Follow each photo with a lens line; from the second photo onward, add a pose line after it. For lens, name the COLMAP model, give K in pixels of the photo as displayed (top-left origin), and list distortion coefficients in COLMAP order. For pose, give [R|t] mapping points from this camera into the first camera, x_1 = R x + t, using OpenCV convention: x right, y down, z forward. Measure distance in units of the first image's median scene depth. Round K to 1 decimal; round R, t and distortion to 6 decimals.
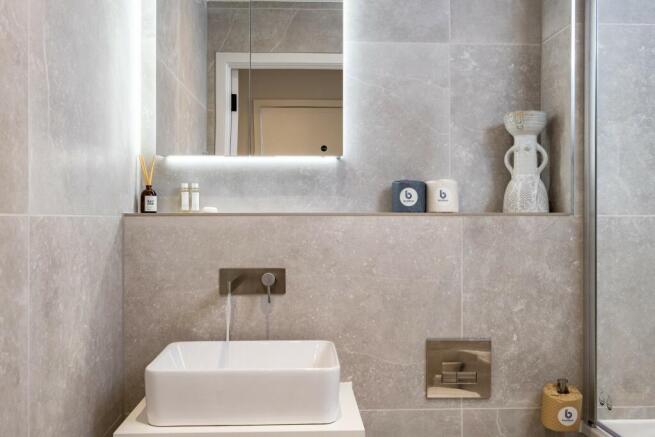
lens RADIAL K [[678.2, 0, 327.4], [0, 678.2, 218.5], [0, 0, 1]] dist [0.023559, 0.000000]
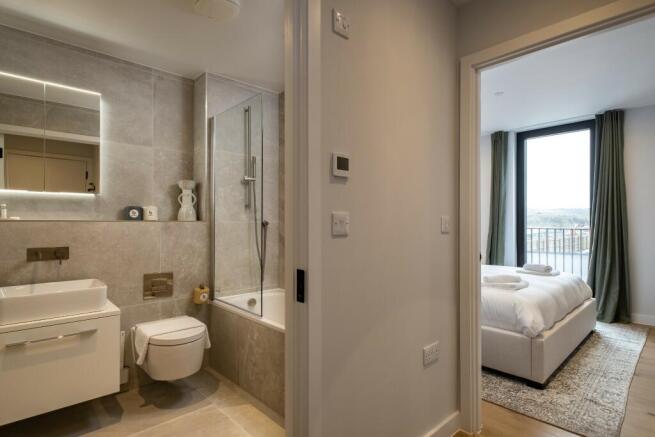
lens RADIAL K [[324.9, 0, 326.7], [0, 324.9, 221.1], [0, 0, 1]] dist [0.002562, 0.000382]
pose [[0.761170, 0.003389, 0.648544, -0.098312], [-0.000029, 0.999987, -0.005191, -0.000387], [-0.648552, 0.003933, 0.761160, -0.257030]]
